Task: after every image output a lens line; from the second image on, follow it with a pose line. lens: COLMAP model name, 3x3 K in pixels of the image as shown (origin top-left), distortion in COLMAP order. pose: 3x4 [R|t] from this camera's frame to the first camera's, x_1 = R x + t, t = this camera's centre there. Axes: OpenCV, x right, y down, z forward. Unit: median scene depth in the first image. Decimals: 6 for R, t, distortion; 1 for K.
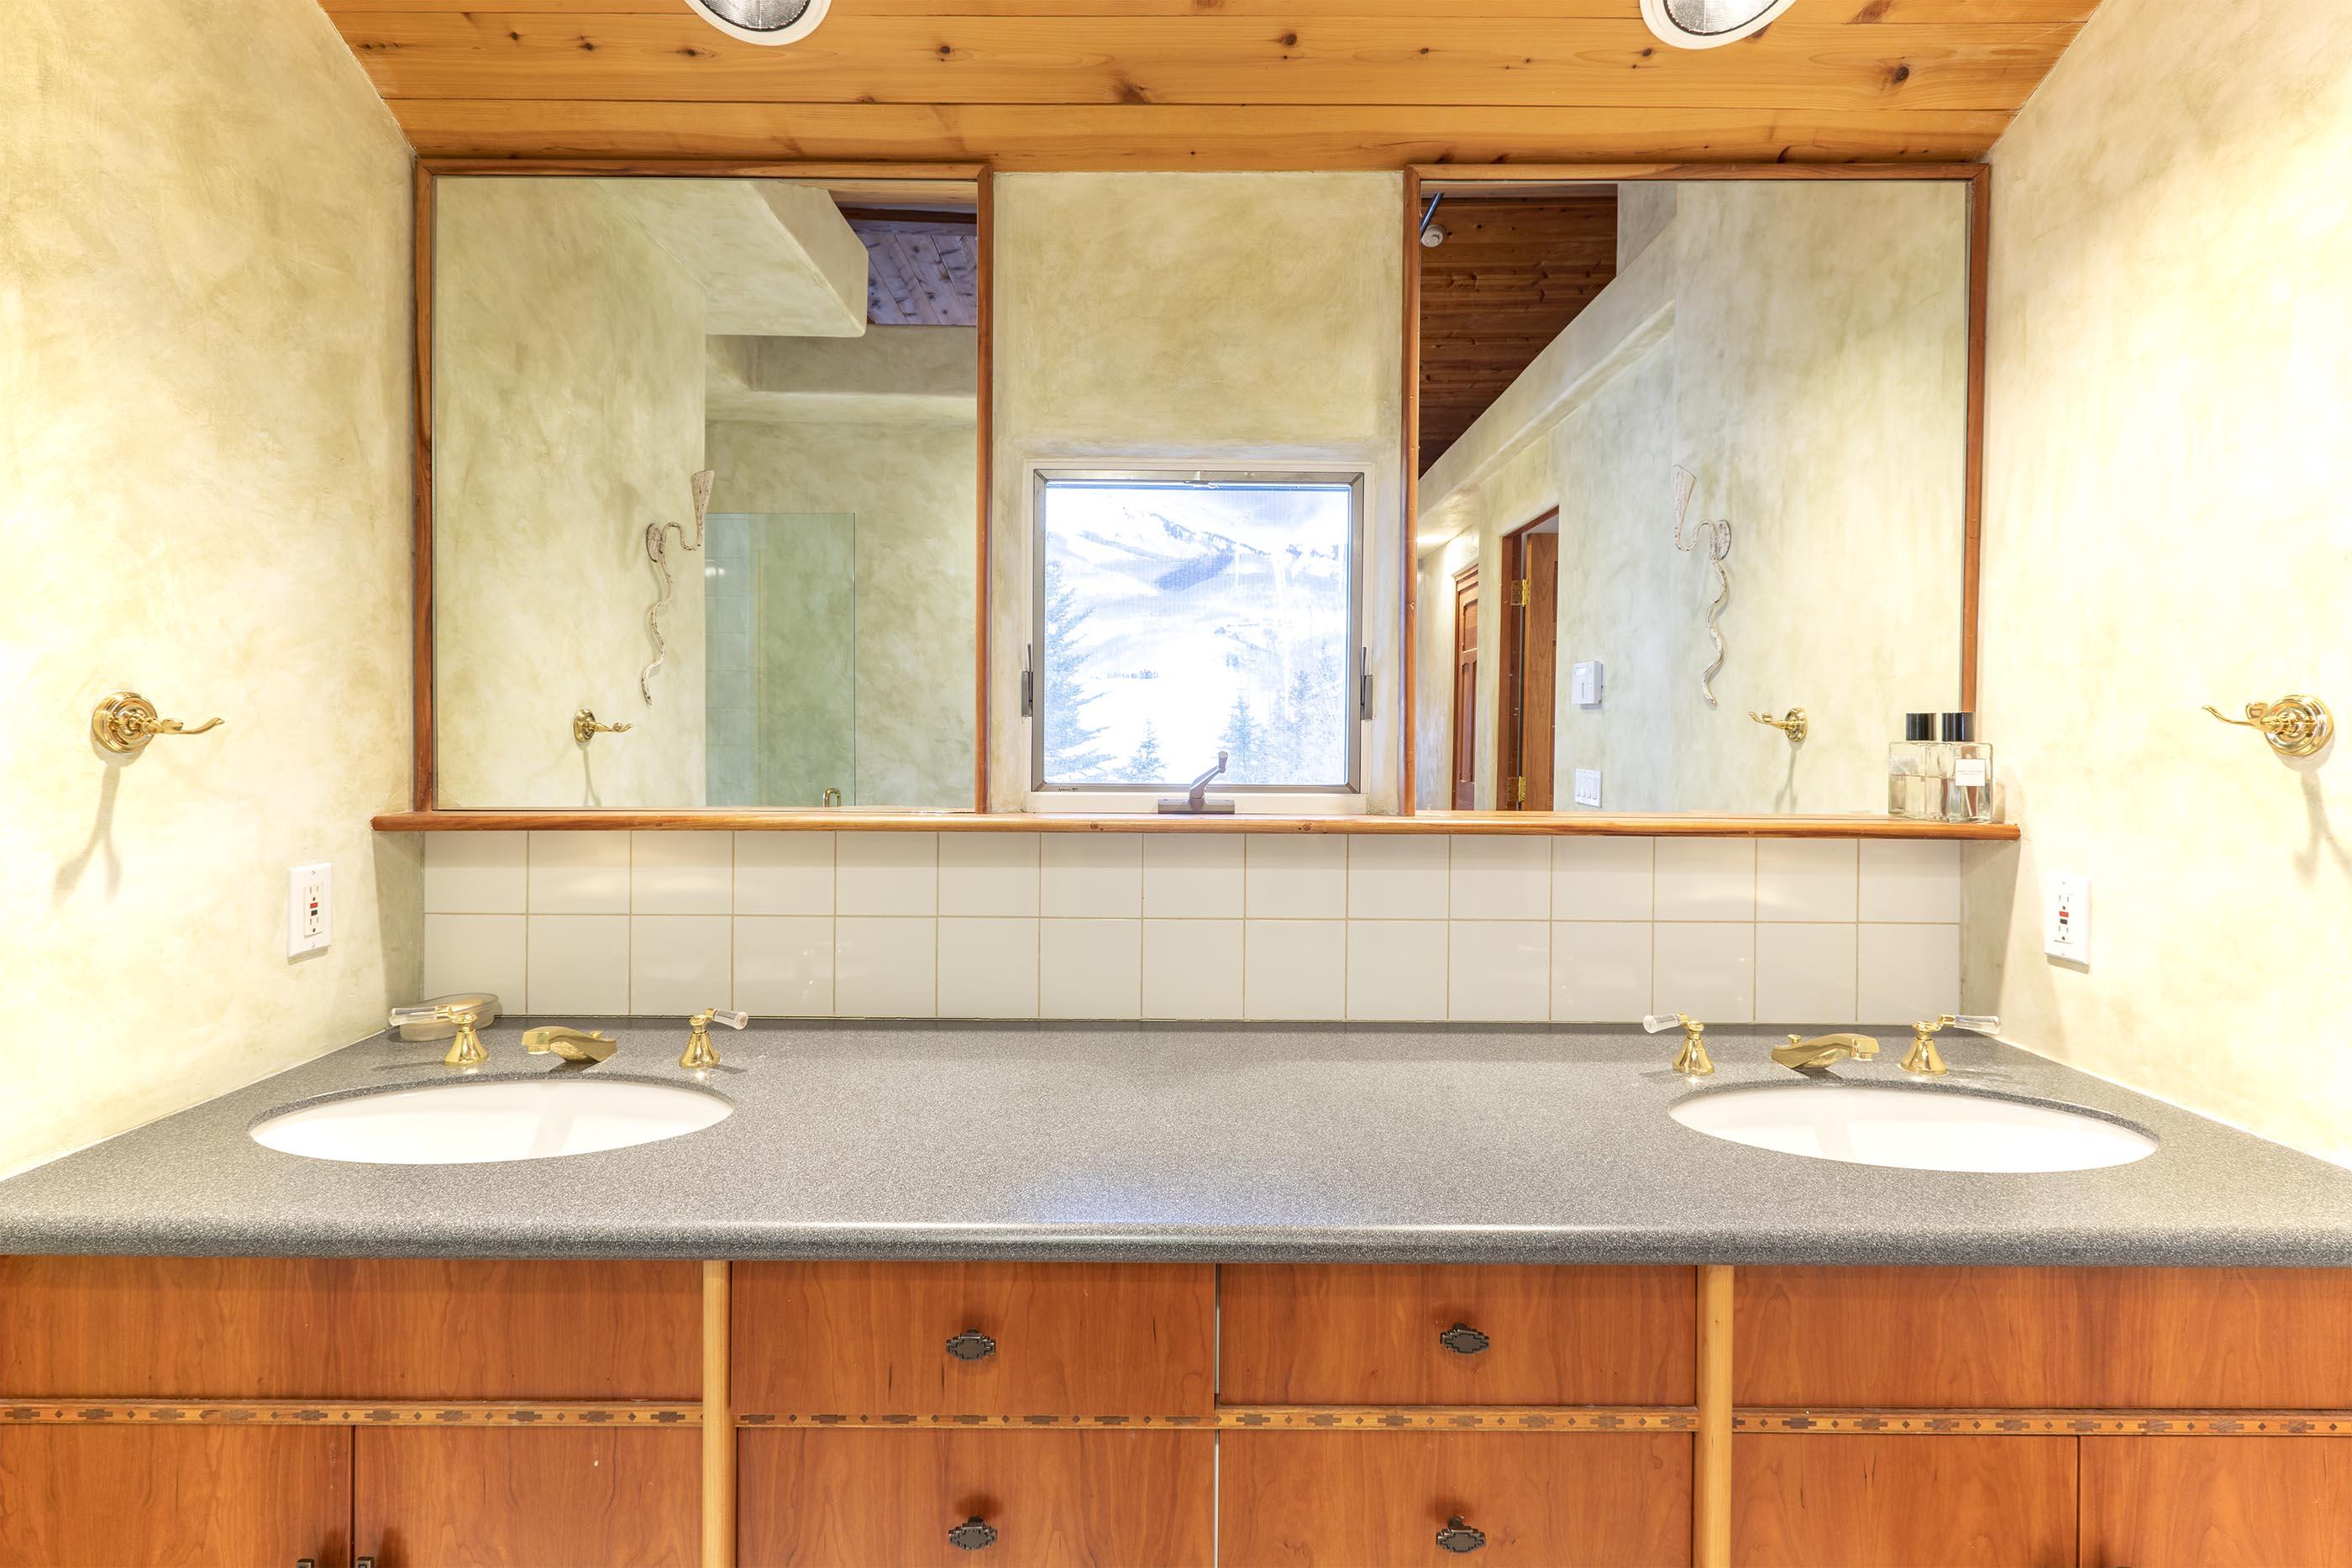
lens RADIAL K [[1108.1, 0, 1176.7], [0, 1108.1, 744.3], [0, 0, 1]] dist [0.005775, -0.000477]
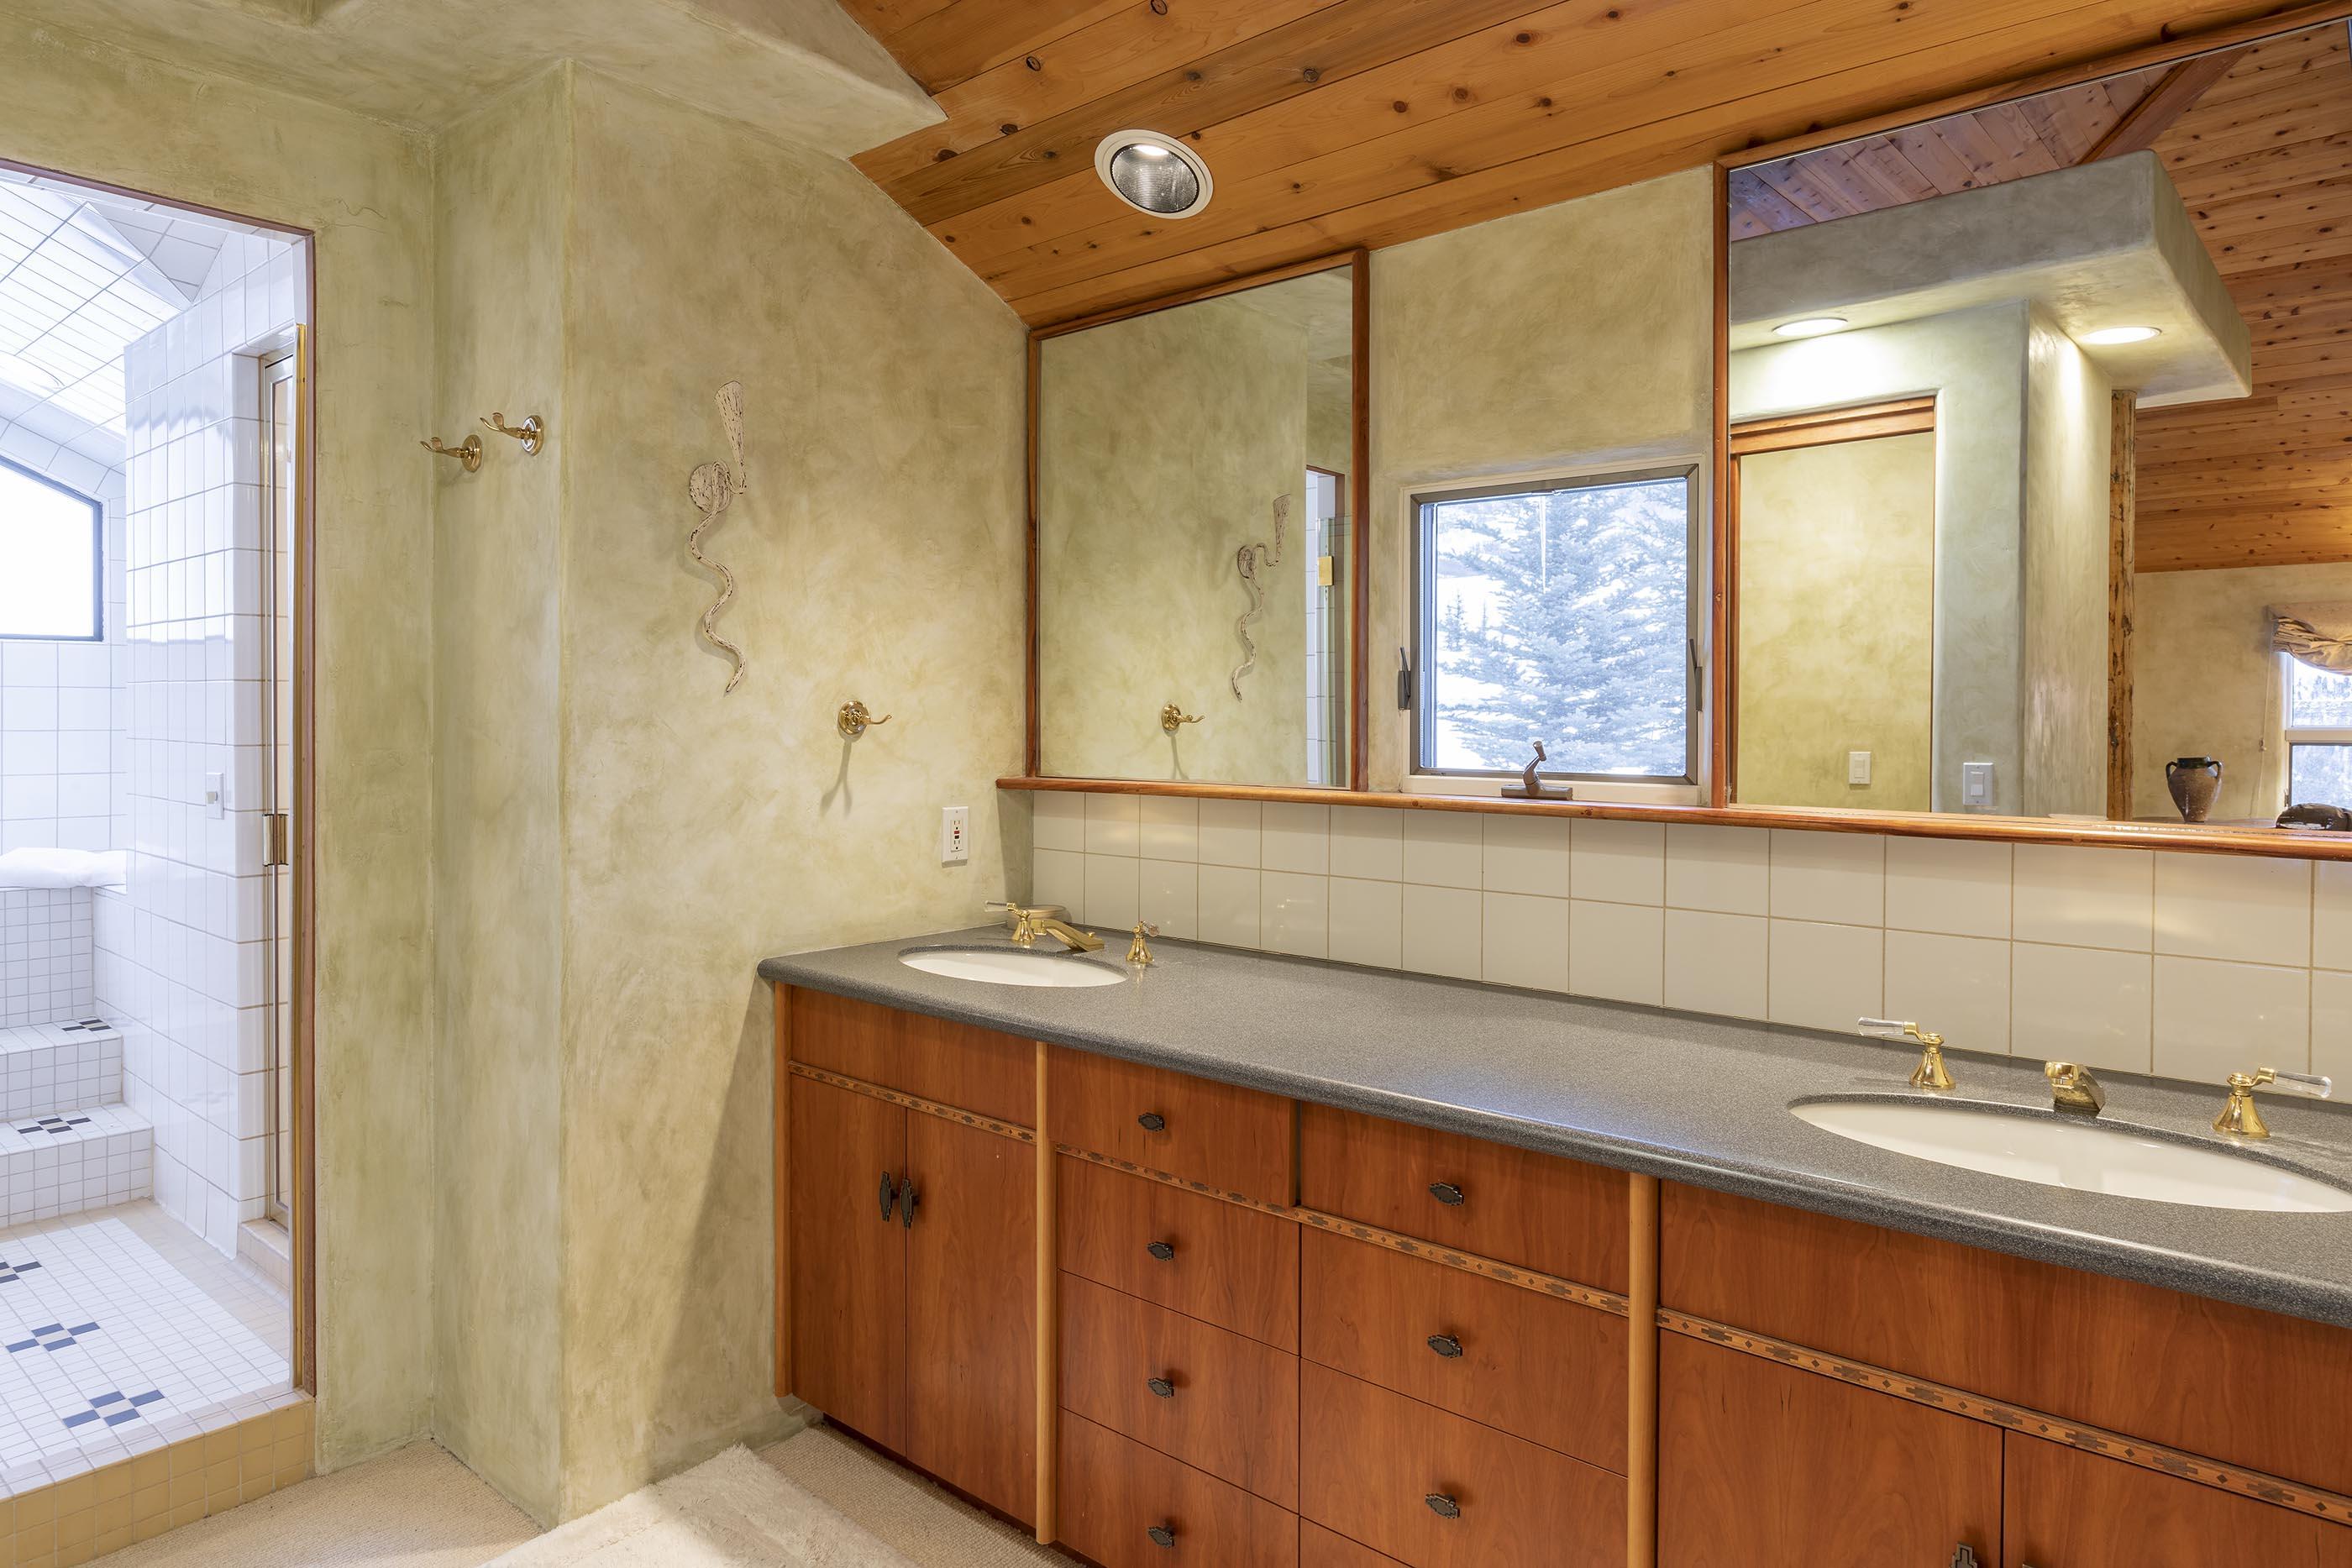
lens RADIAL K [[1429.4, 0, 1174.5], [0, 1429.4, 732.9], [0, 0, 1]] dist [-0.001417, 0.002366]
pose [[0.756268, 0.005768, -0.654236, 0.743107], [-0.006909, 0.999976, 0.000830, -0.000473], [0.654225, 0.003893, 0.756290, -0.317664]]
